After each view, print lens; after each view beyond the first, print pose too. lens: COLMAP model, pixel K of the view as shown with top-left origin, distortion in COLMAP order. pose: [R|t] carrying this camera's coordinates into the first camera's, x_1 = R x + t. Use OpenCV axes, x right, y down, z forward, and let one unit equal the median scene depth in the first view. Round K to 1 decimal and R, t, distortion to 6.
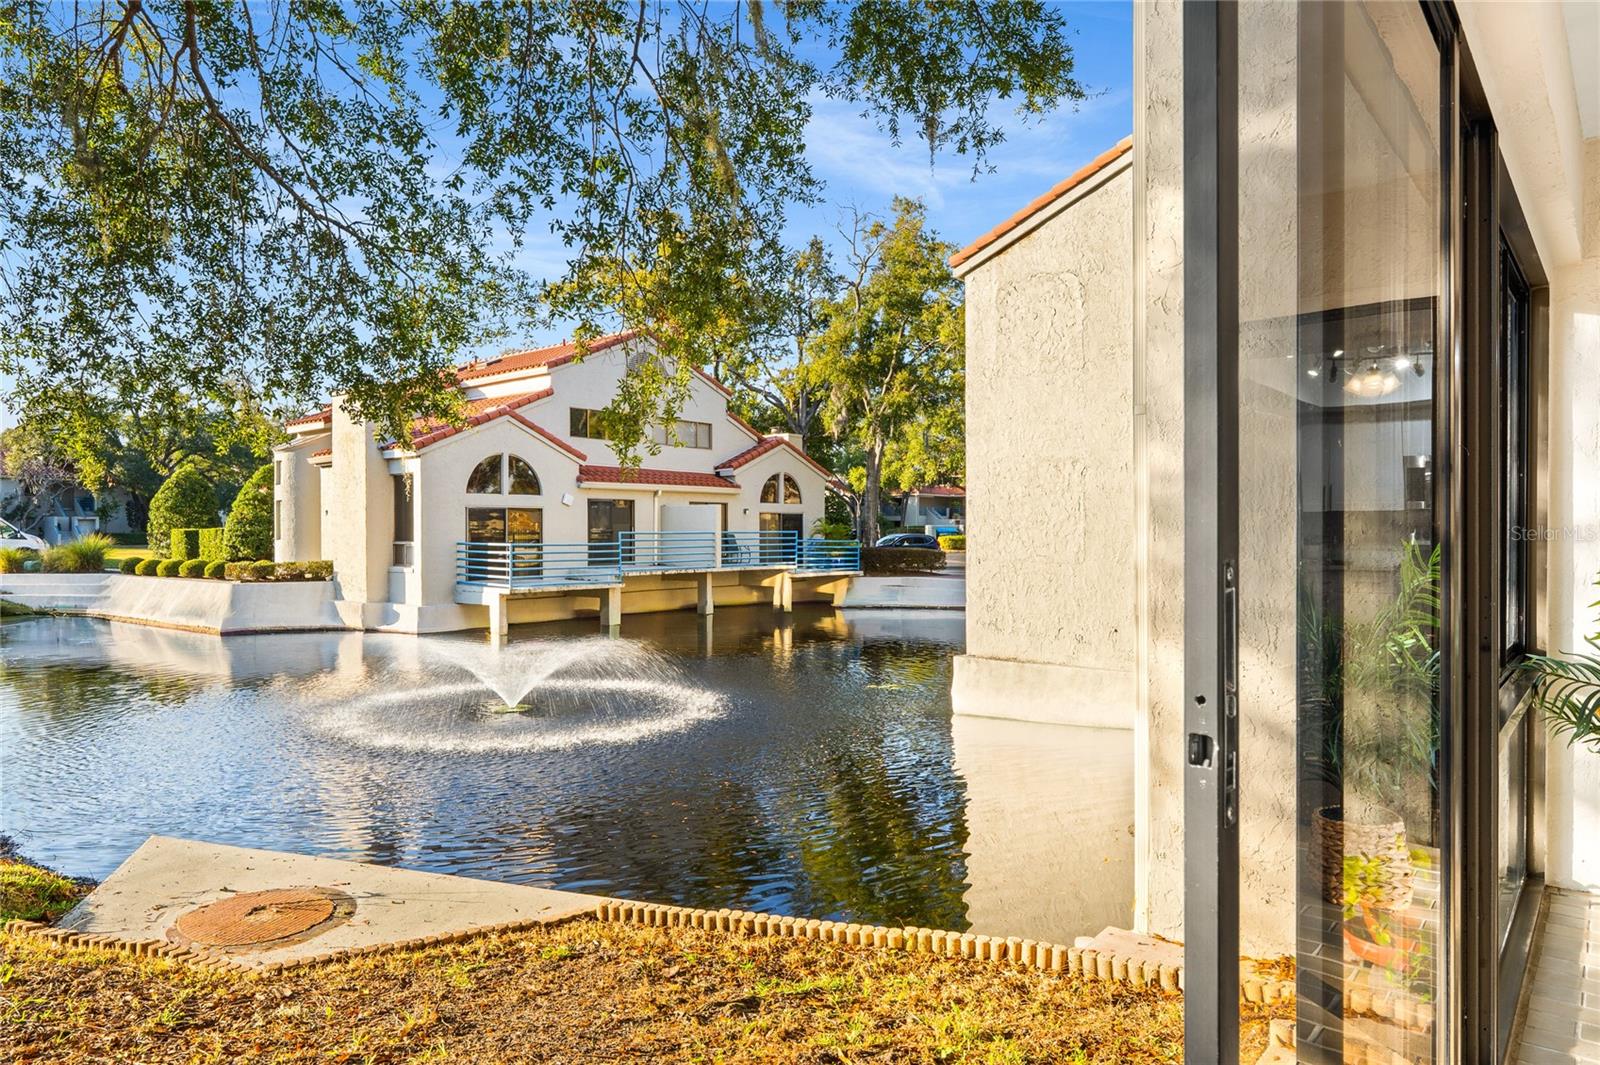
lens RADIAL K [[1004.6, 0, 800.9], [0, 1004.6, 529.6], [0, 0, 1]] dist [0.007749, -0.002618]
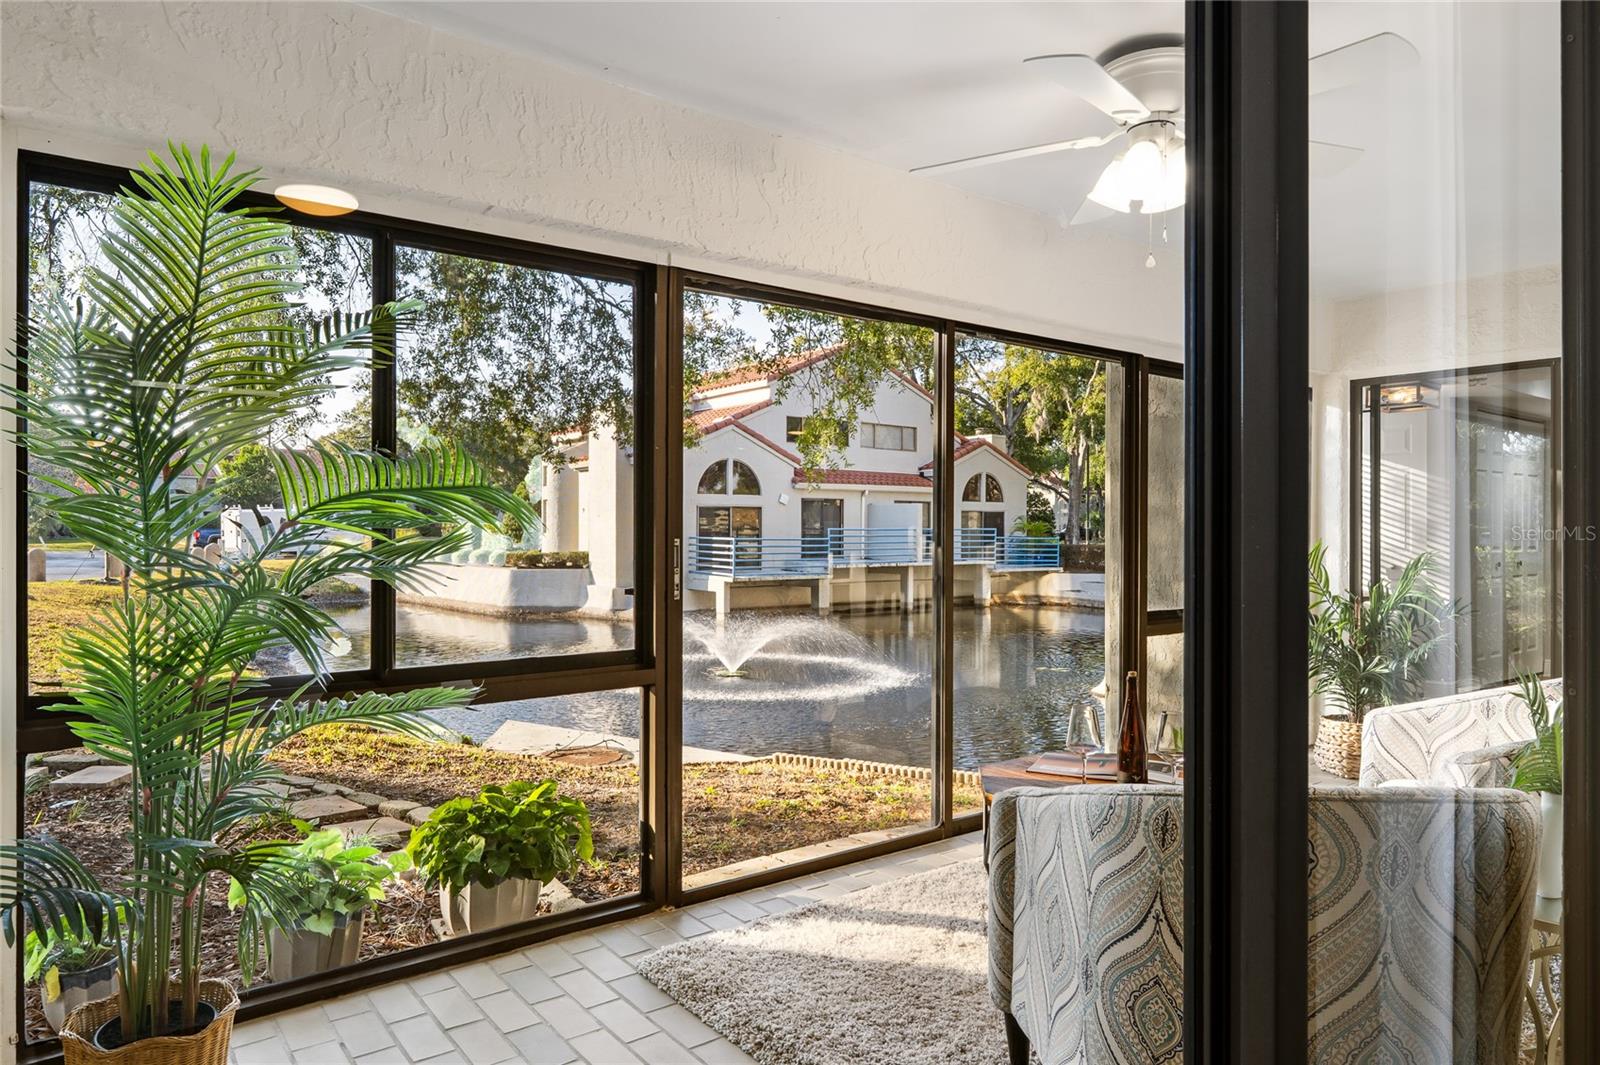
lens RADIAL K [[1004.6, 0, 800.9], [0, 1004.6, 529.6], [0, 0, 1]] dist [0.007749, -0.002618]
pose [[0.976322, 0.007502, -0.216192, 0.031231], [-0.006718, 0.999968, 0.004359, -0.000856], [0.216218, -0.002803, 0.976341, -0.095816]]
